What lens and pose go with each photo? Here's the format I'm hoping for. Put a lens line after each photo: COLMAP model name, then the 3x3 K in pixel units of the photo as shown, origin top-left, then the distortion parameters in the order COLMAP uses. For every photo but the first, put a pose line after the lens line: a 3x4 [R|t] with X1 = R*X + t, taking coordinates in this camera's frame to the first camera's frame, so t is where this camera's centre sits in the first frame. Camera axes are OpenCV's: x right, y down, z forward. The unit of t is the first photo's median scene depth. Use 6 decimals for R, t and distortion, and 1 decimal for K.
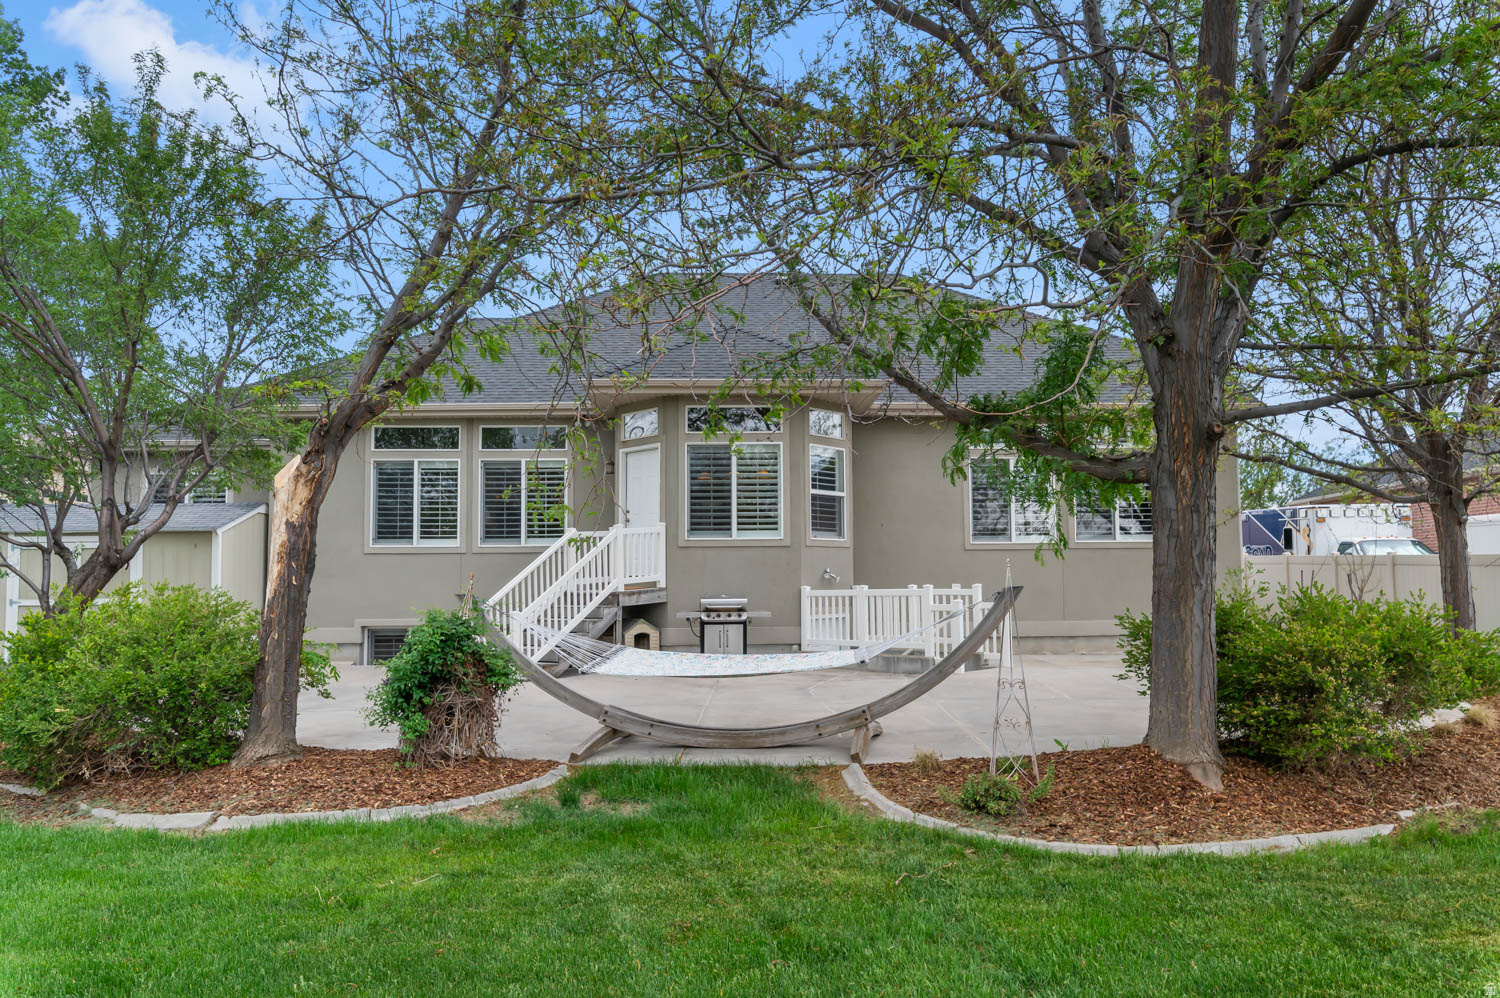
lens RADIAL K [[958.6, 0, 750.0], [0, 958.6, 499.0], [0, 0, 1]] dist [-0.002435, -0.000377]
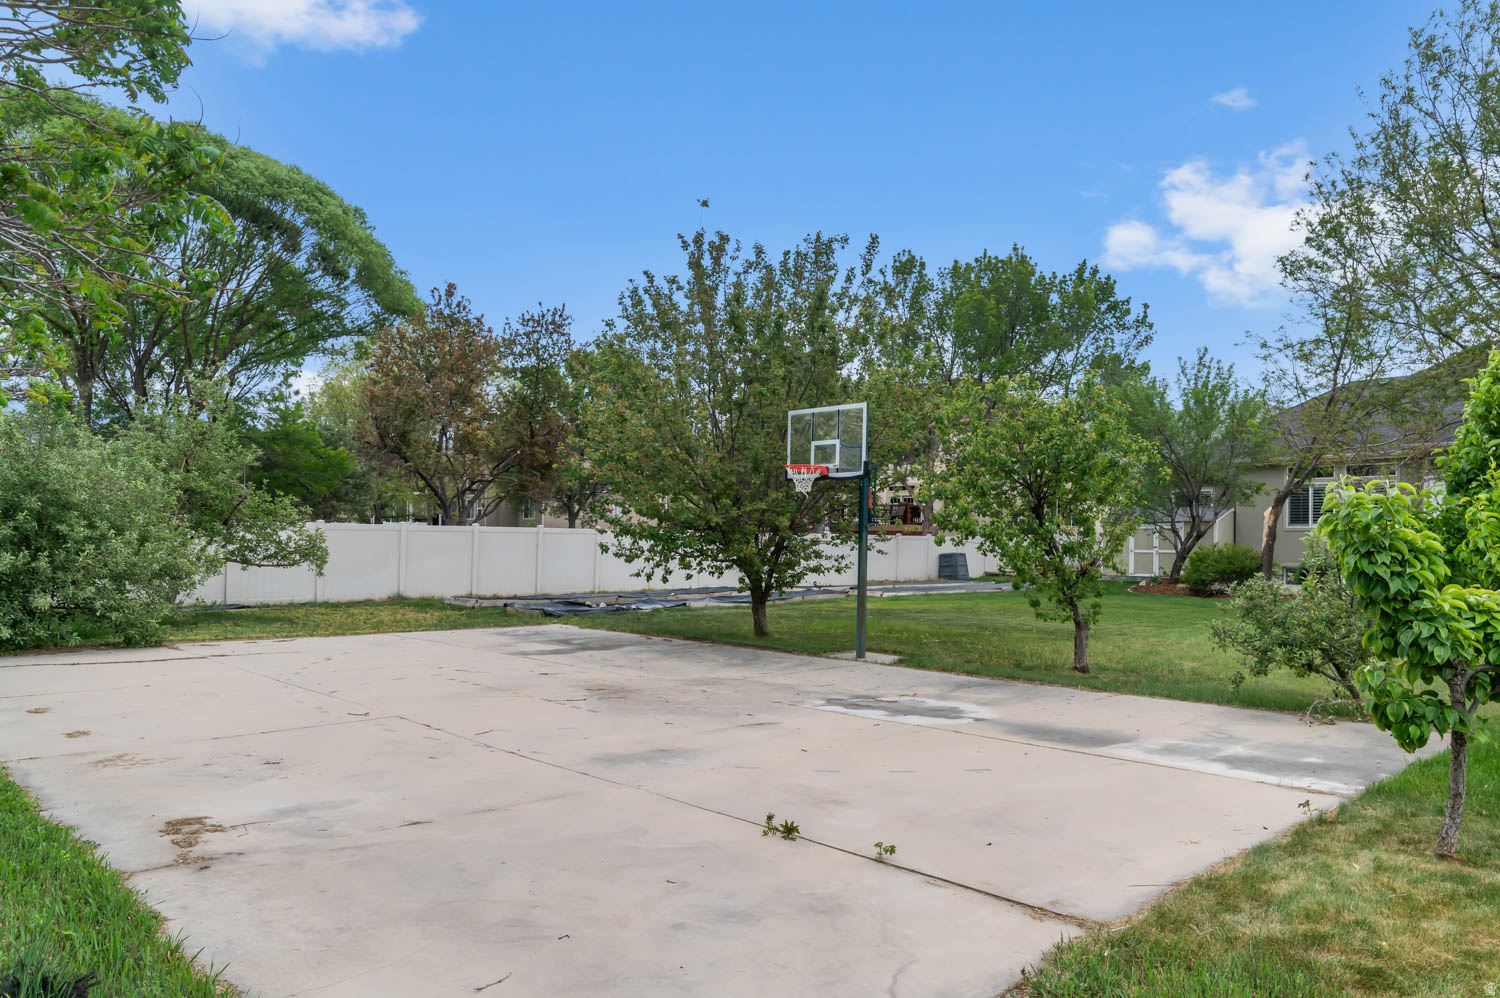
lens RADIAL K [[1058.3, 0, 748.7], [0, 1058.3, 531.0], [0, 0, 1]] dist [-0.005052, -0.001809]
pose [[0.669735, 0.004260, -0.742588, 0.520557], [0.046612, 0.997771, 0.047763, -0.106837], [0.741136, -0.066602, 0.668043, -1.393141]]
